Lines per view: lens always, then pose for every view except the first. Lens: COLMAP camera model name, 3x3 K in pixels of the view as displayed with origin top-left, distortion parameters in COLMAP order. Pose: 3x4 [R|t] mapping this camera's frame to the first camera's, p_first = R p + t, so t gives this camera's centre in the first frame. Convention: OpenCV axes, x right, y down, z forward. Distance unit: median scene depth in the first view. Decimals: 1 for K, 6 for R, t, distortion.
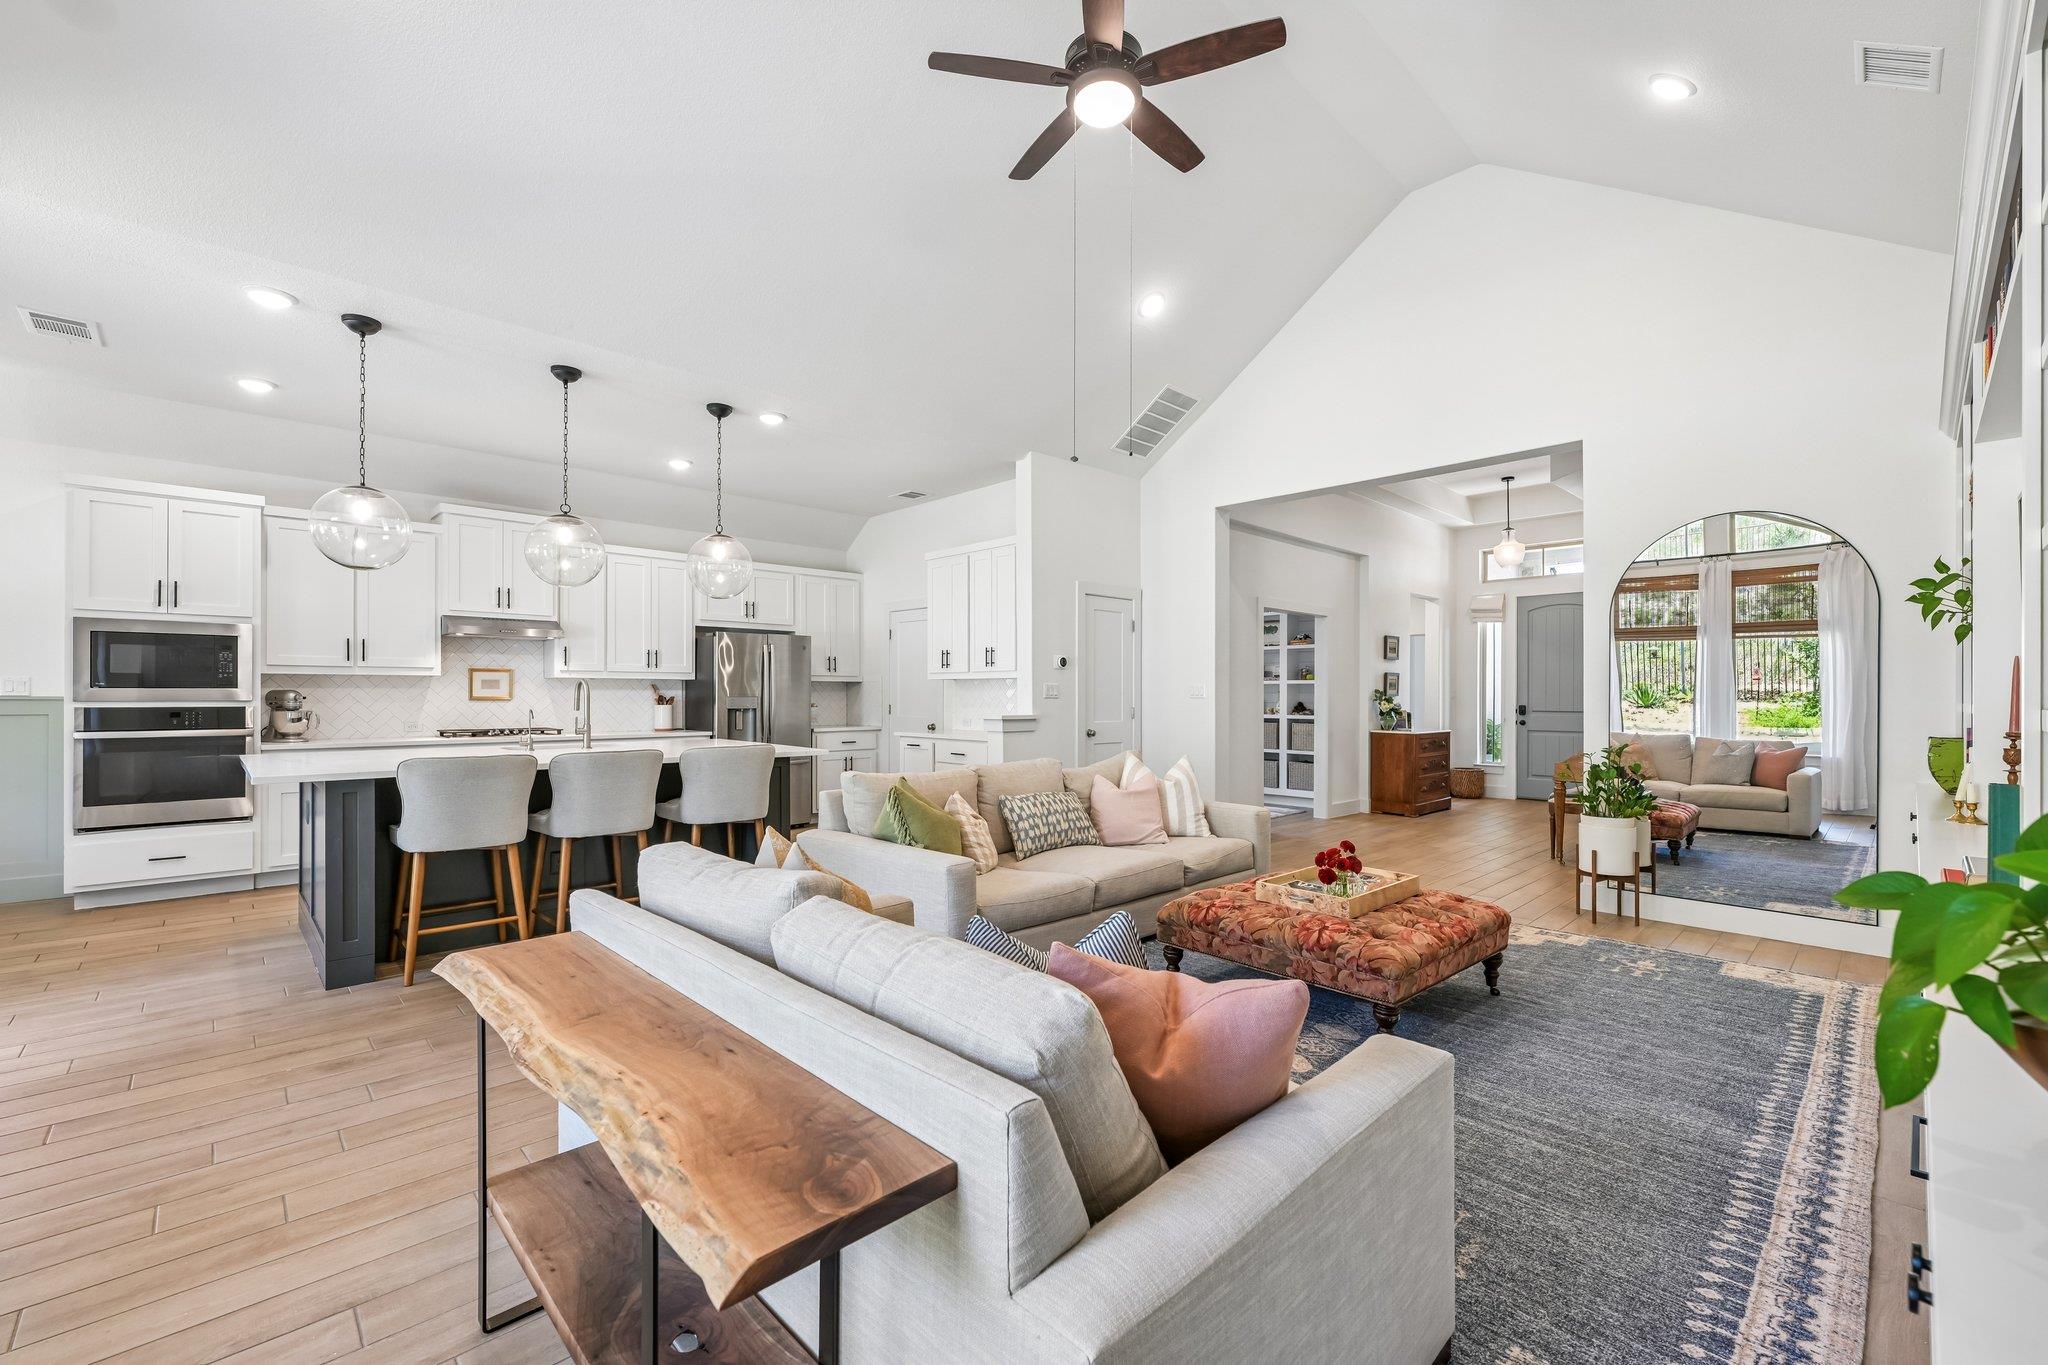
lens RADIAL K [[873.7, 0, 994.4], [0, 873.7, 688.5], [0, 0, 1]] dist [-0.001100, 0.001110]
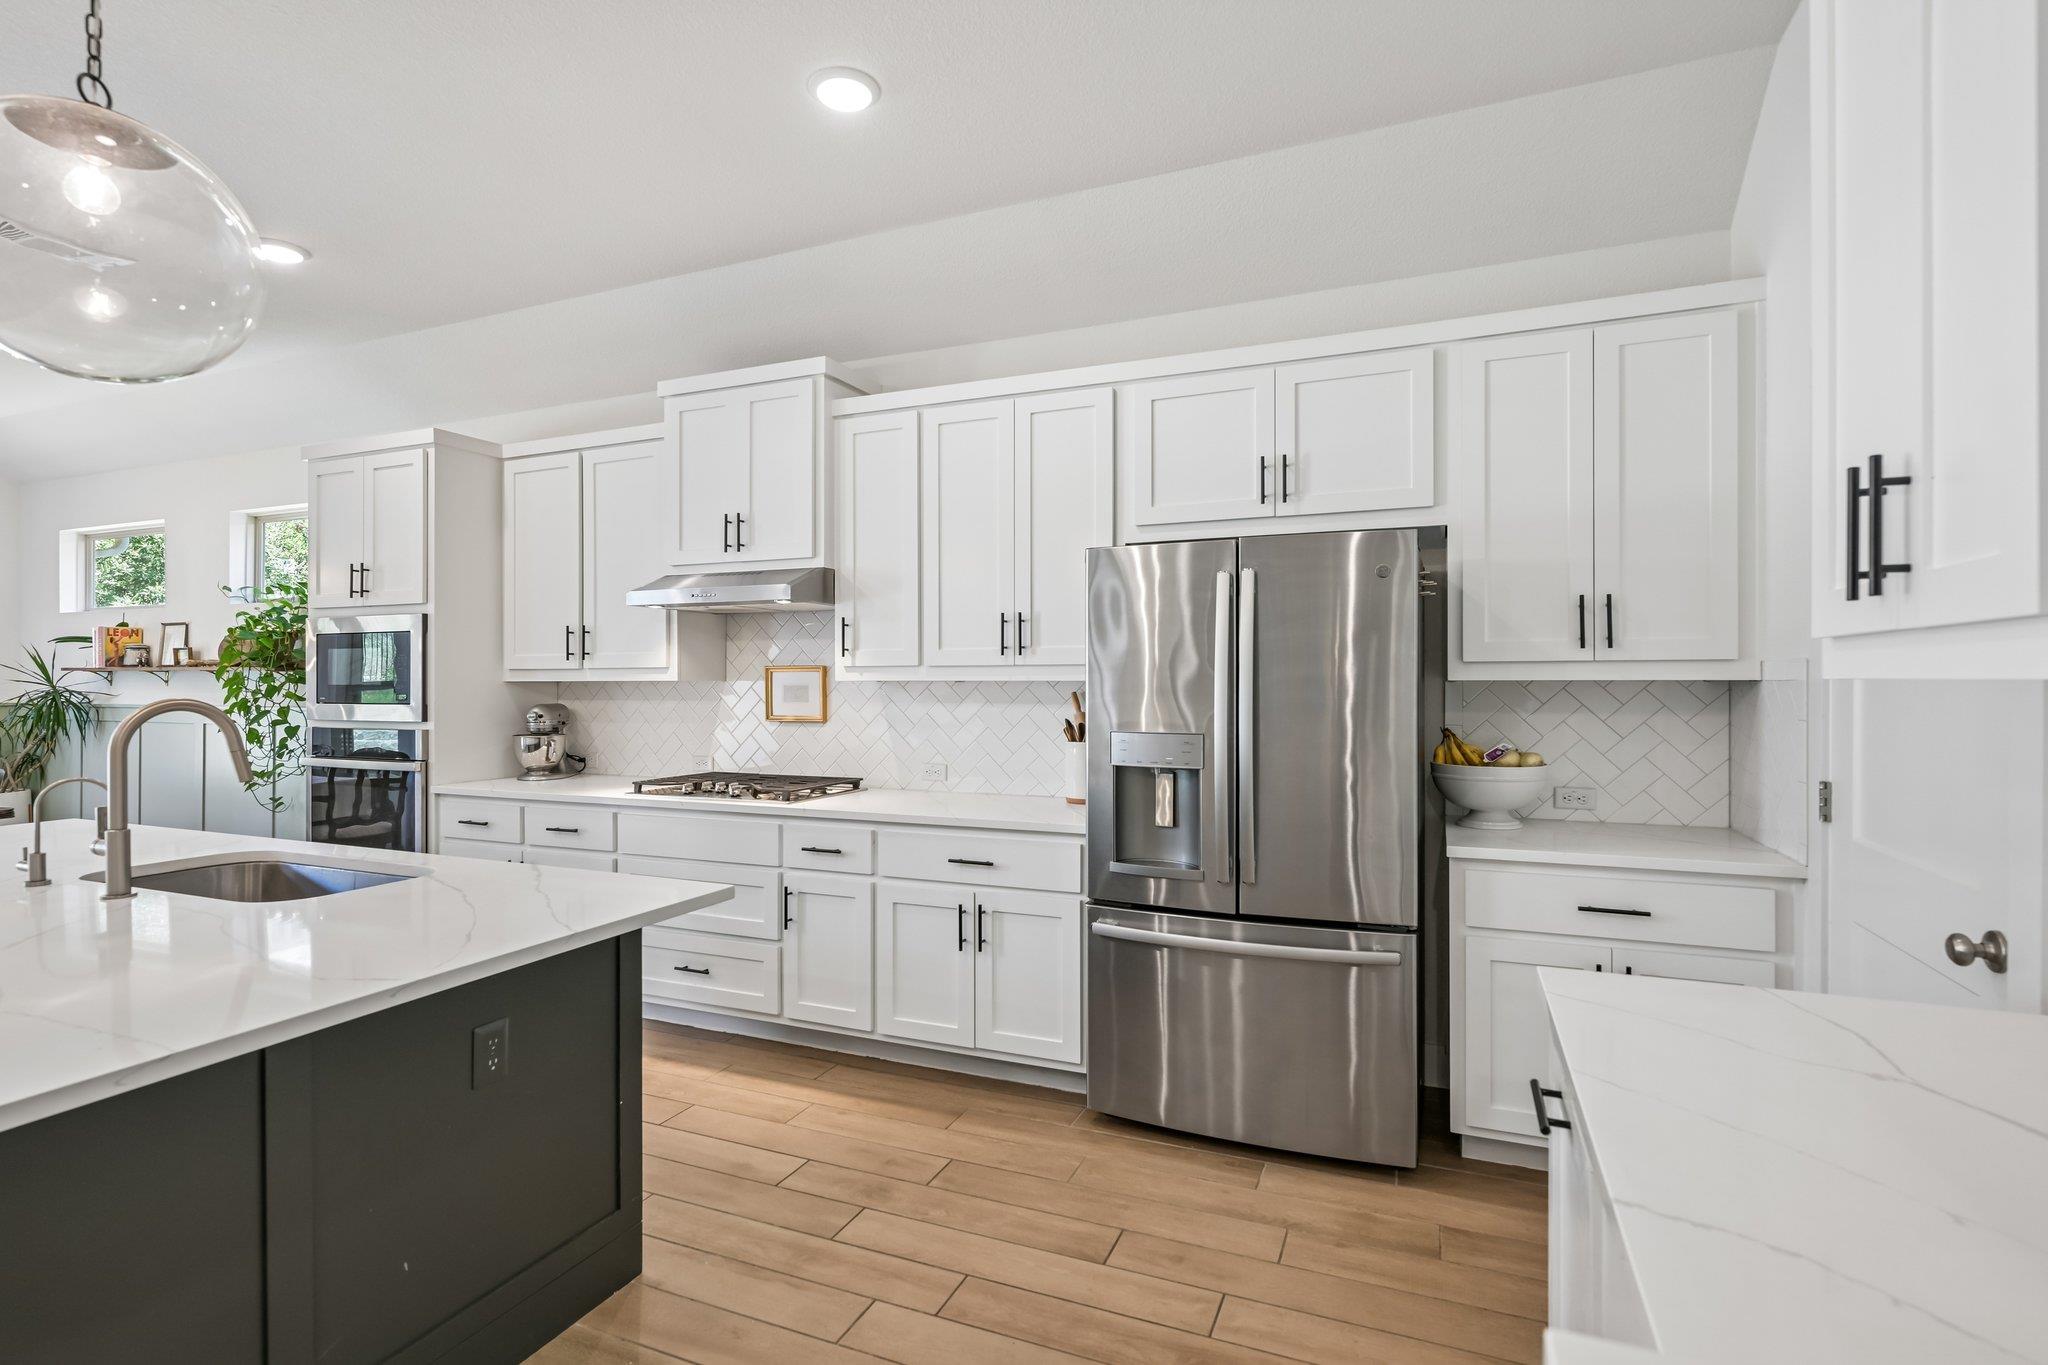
lens RADIAL K [[910.1, 0, 1010.4], [0, 910.1, 685.6], [0, 0, 1]] dist [0.001403, -0.000751]
pose [[0.428157, 0.002548, -0.903701, 0.010407], [0.006702, 0.999960, 0.005995, -0.015343], [0.903679, -0.008623, 0.428123, 1.067151]]
